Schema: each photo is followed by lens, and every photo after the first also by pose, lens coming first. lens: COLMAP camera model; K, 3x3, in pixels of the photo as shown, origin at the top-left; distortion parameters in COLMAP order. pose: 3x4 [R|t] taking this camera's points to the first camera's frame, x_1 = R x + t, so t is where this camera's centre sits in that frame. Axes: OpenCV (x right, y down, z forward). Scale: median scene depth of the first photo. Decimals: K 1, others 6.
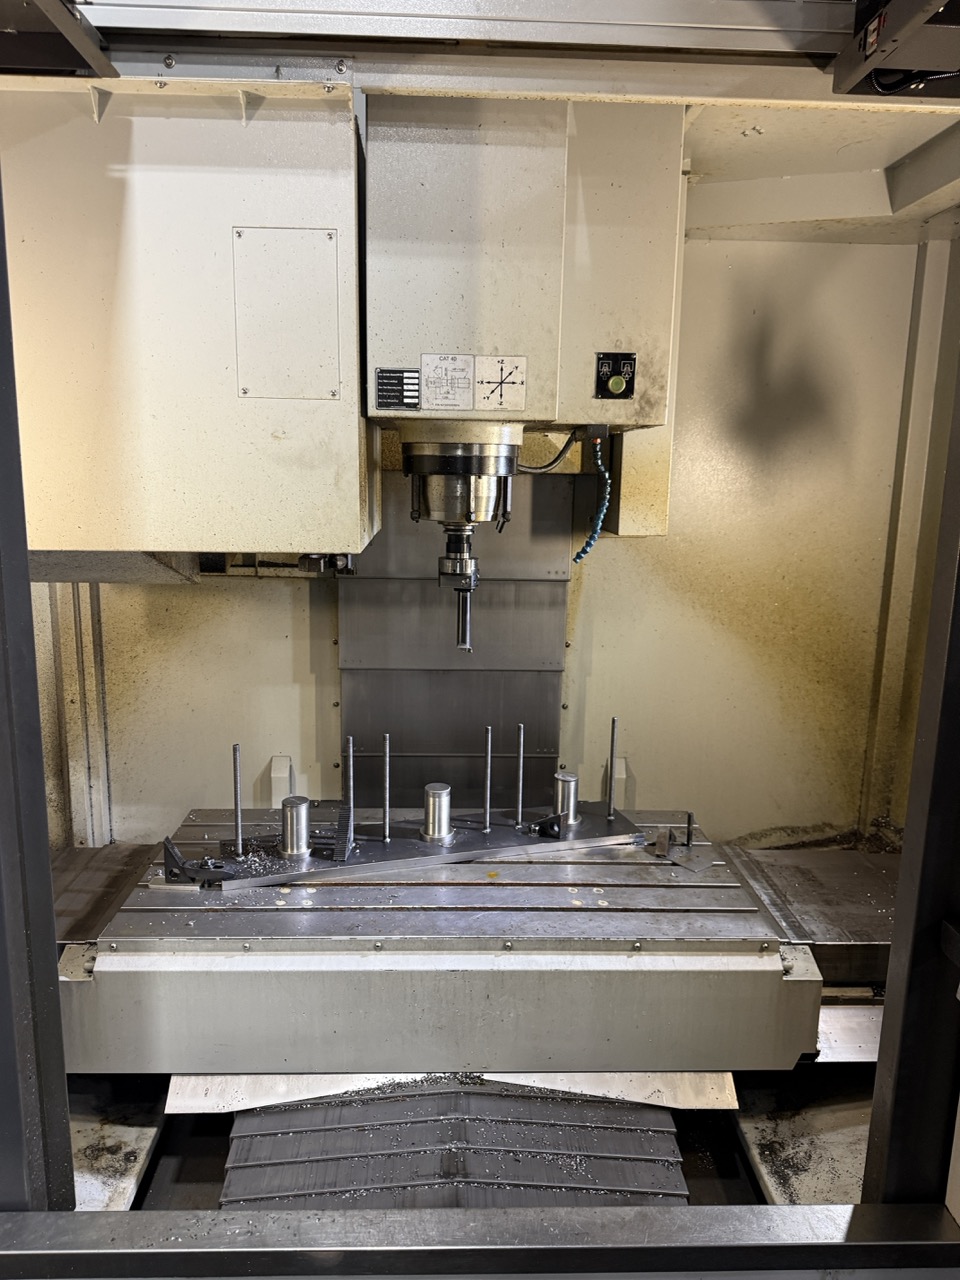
lens RADIAL K [[909.1, 0, 467.9], [0, 909.1, 631.8], [0, 0, 1]] dist [0.049091, -0.078071]
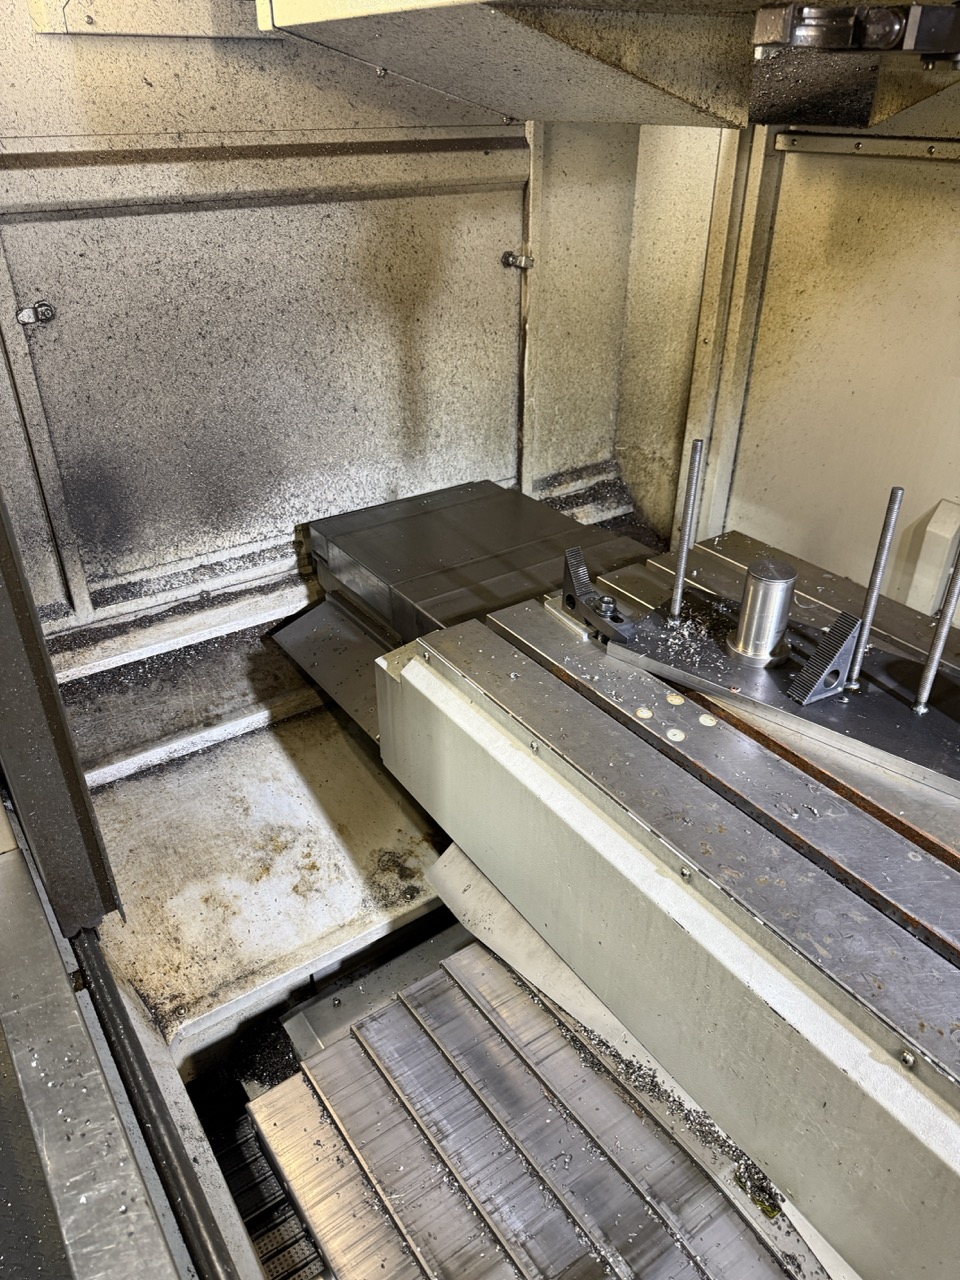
lens RADIAL K [[909.1, 0, 479.3], [0, 909.1, 640.2], [0, 0, 1]] dist [0.049091, -0.078071]
pose [[0.543289, 0.423831, -0.724710, 0.147304], [-0.148945, 0.898182, 0.413624, 0.019789], [0.826228, -0.116776, 0.551099, 0.568419]]
